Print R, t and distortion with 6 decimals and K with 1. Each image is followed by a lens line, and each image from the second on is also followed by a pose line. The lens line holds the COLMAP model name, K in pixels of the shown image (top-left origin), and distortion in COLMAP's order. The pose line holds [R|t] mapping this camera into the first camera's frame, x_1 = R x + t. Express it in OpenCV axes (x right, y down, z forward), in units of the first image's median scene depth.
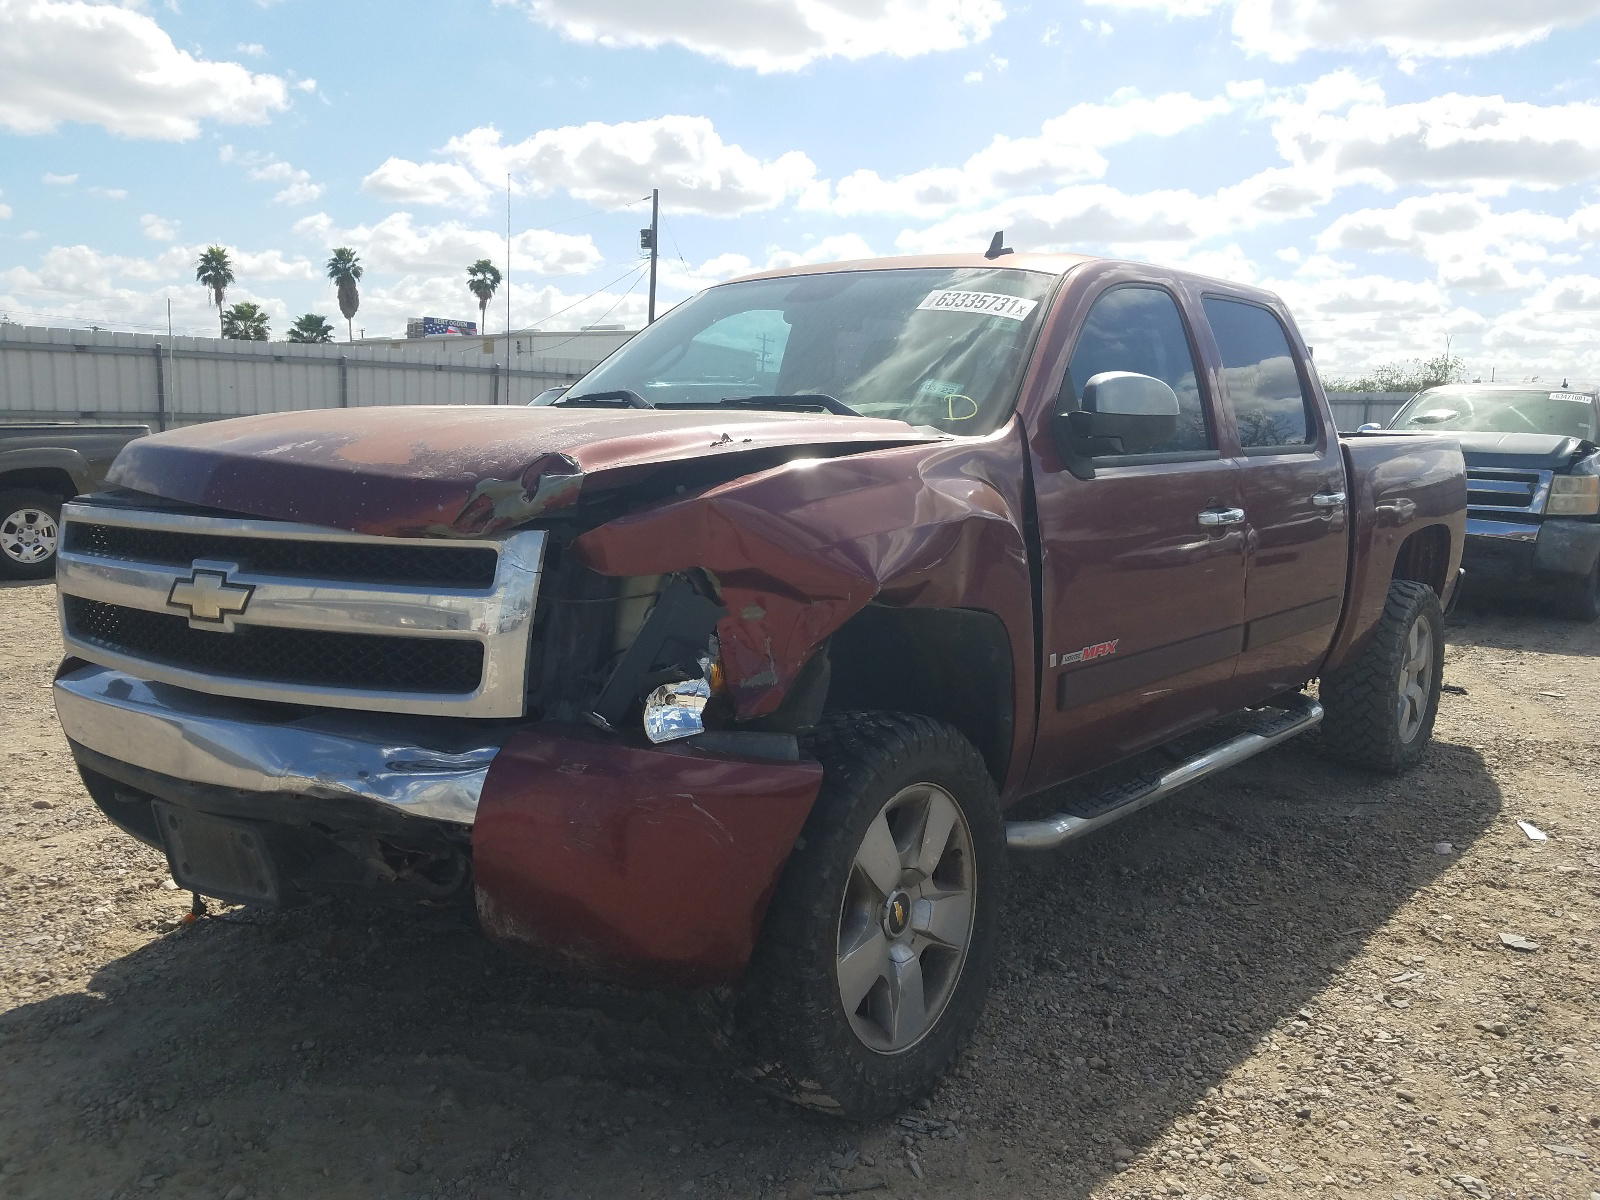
lens RADIAL K [[1253.9, 0, 805.6], [0, 1253.9, 601.2], [0, 0, 1]] dist [0.005242, -0.001159]
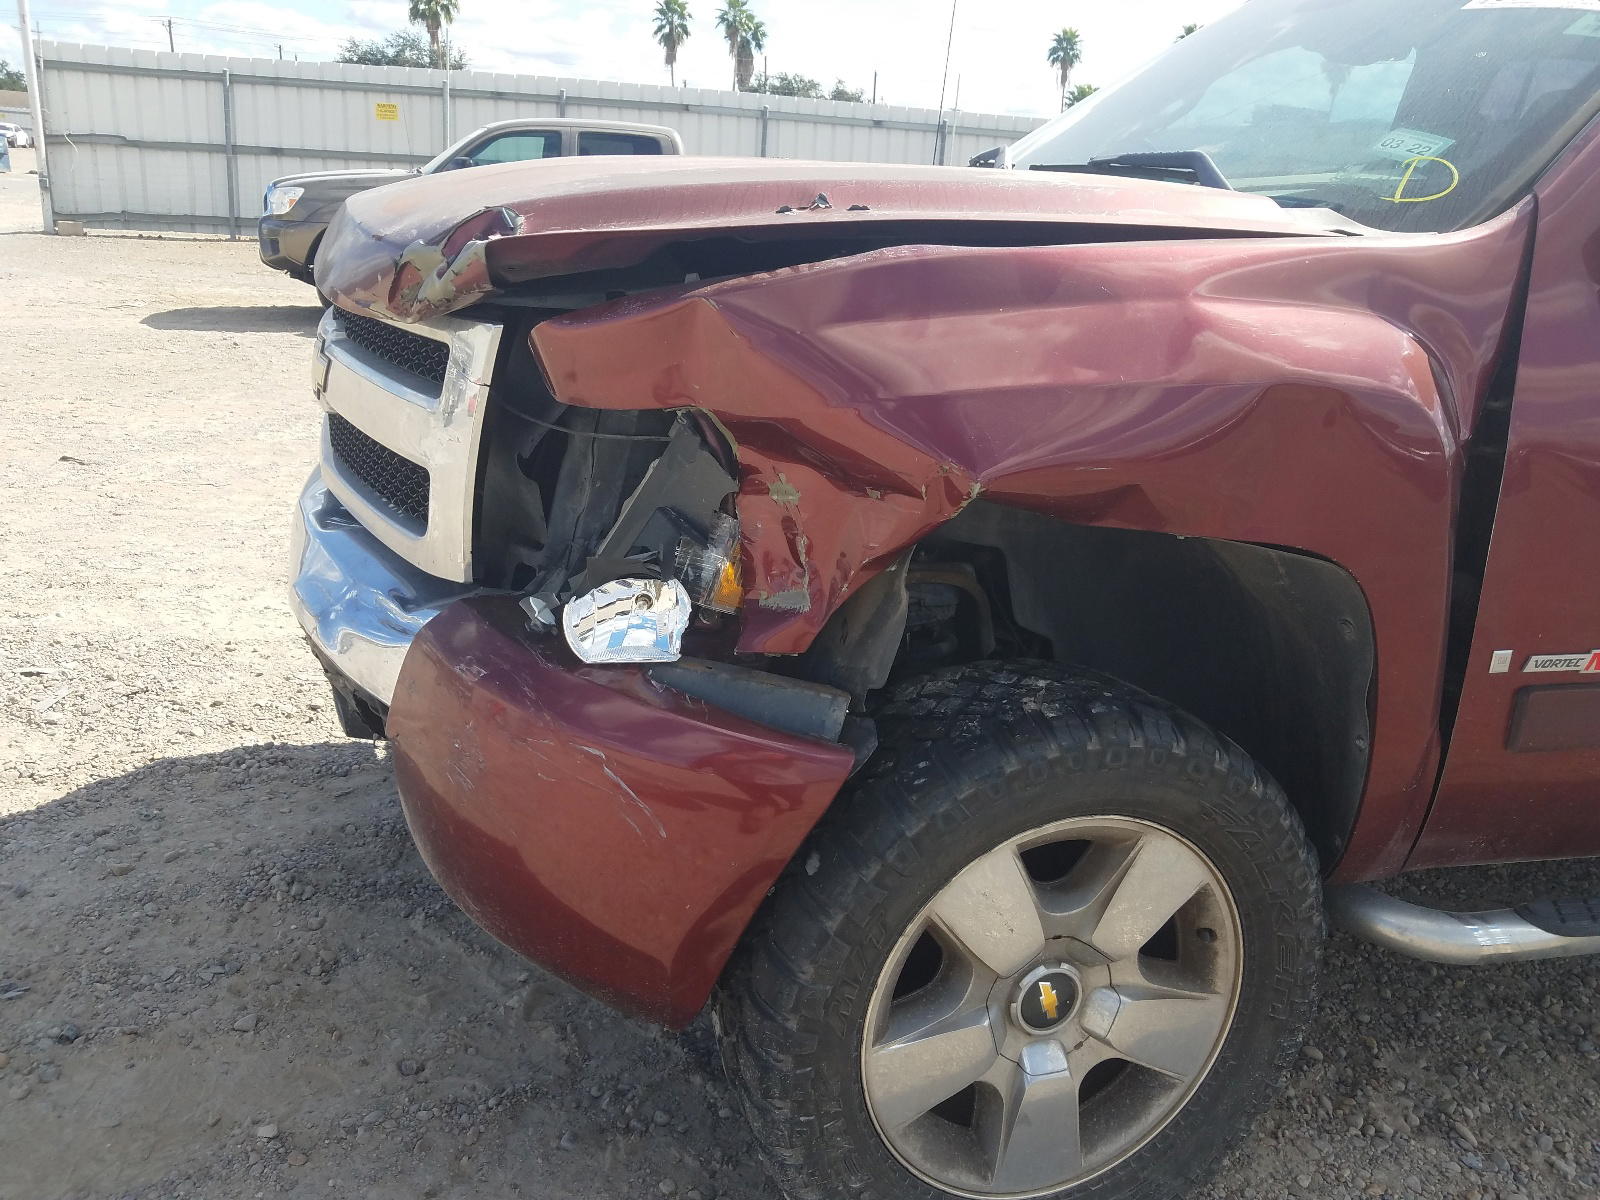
lens RADIAL K [[1235.0, 0, 800.3], [0, 1235.0, 542.6], [0, 0, 1]] dist [-0.002257, -0.008442]
pose [[0.805332, 0.193526, -0.560347, 0.275593], [-0.122821, 0.979174, 0.161657, -0.059239], [0.579962, -0.061365, 0.812329, 0.441157]]
